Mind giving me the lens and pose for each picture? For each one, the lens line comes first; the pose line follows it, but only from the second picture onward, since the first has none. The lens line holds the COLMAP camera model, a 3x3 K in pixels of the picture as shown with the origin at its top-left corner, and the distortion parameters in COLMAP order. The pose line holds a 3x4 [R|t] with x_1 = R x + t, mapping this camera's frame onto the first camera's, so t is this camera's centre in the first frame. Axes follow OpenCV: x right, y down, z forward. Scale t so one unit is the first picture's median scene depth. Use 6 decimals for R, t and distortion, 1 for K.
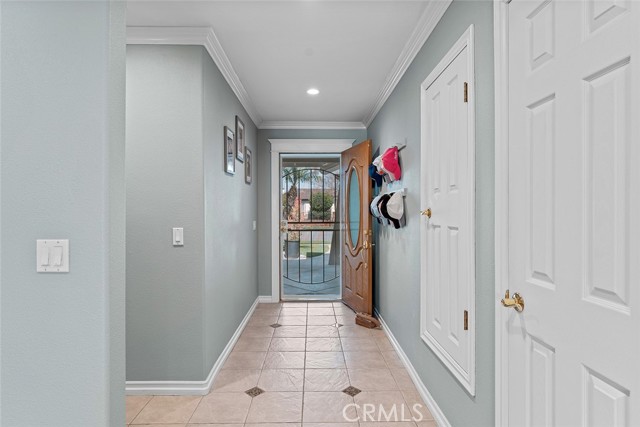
lens RADIAL K [[337.2, 0, 319.4], [0, 337.2, 211.6], [0, 0, 1]] dist [-0.000601, -0.002115]
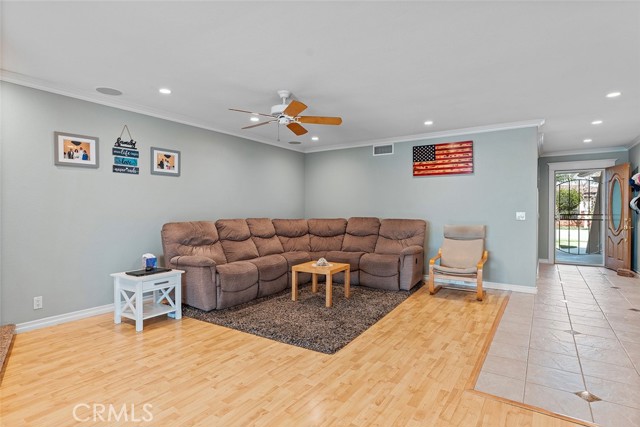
lens RADIAL K [[337.2, 0, 313.3], [0, 337.2, 212.3], [0, 0, 1]] dist [-0.000601, -0.002115]
pose [[0.808794, 0.005658, -0.588065, -0.117780], [-0.002798, 0.999979, 0.005772, 0.019059], [0.588085, -0.003023, 0.808793, -1.105044]]
